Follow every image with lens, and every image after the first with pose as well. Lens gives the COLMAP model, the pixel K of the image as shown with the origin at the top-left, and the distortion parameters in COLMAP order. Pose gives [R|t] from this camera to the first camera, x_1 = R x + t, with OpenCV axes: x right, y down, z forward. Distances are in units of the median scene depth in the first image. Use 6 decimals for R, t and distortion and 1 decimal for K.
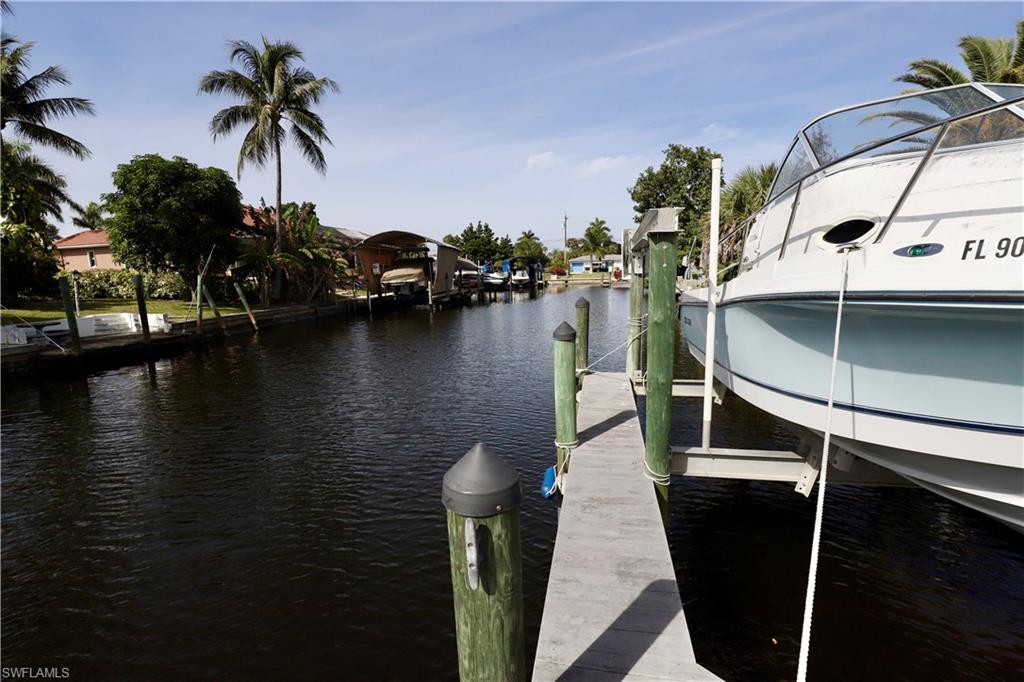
lens RADIAL K [[475.6, 0, 512.7], [0, 475.6, 357.1], [0, 0, 1]] dist [-0.015548, 0.000871]
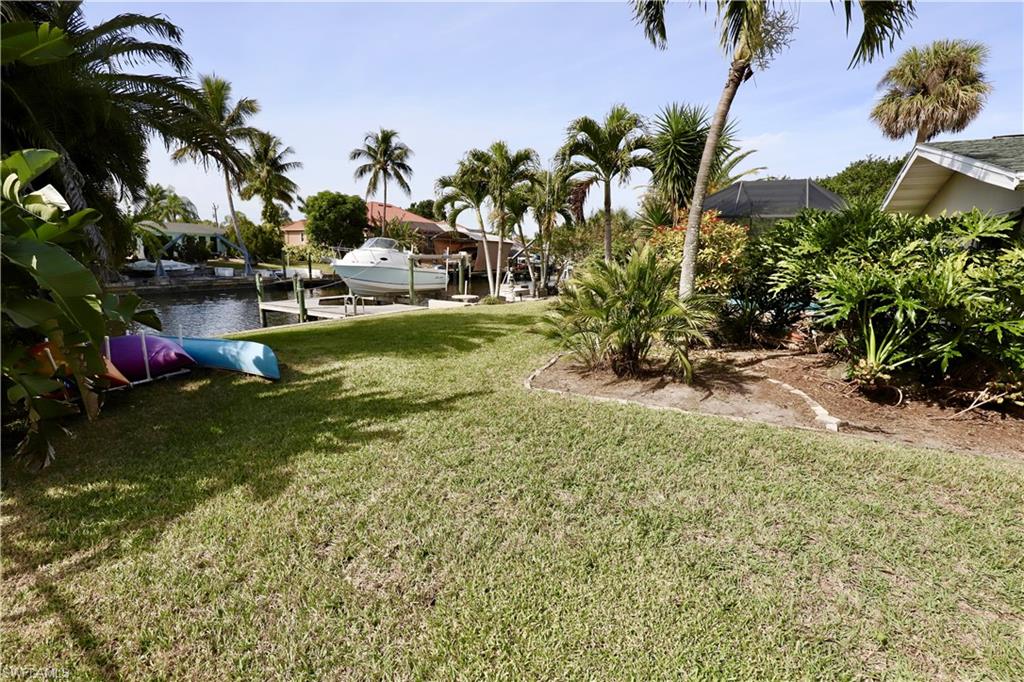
lens RADIAL K [[475.6, 0, 512.7], [0, 475.6, 357.1], [0, 0, 1]] dist [-0.015548, 0.000871]
pose [[0.943114, 0.122766, -0.308974, 0.661634], [-0.111045, 0.992275, 0.055309, 0.070172], [0.313377, -0.017853, 0.949461, -0.648232]]
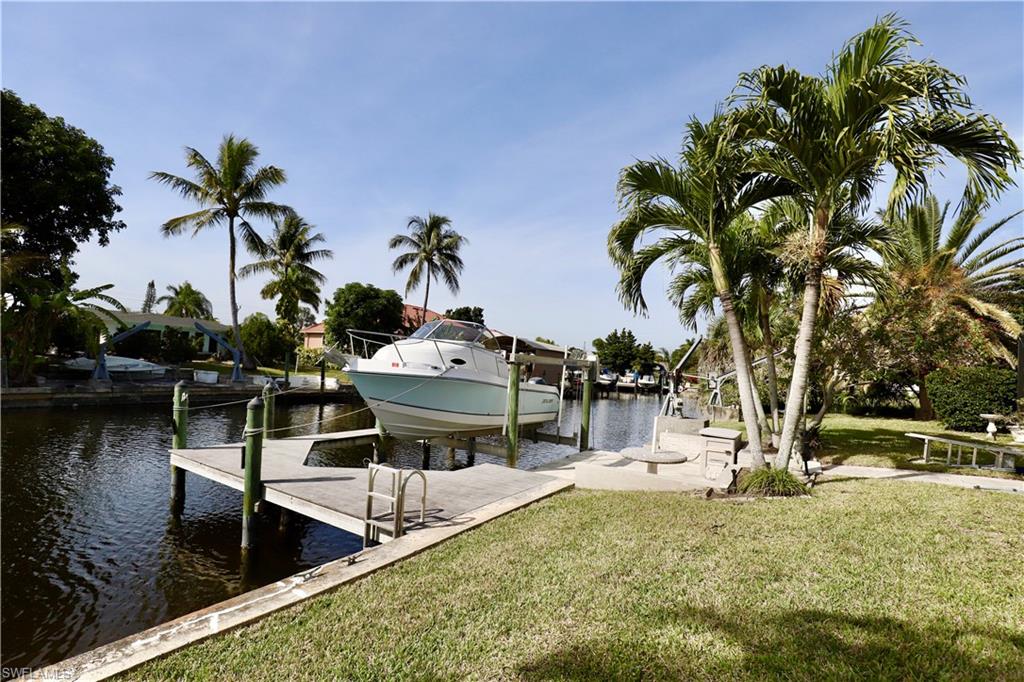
lens RADIAL K [[475.6, 0, 512.7], [0, 475.6, 357.1], [0, 0, 1]] dist [-0.015548, 0.000871]
pose [[0.927850, 0.074147, -0.365509, 0.339380], [-0.146854, 0.973499, -0.175307, 0.027577], [0.342824, 0.216335, 0.914150, -0.250017]]
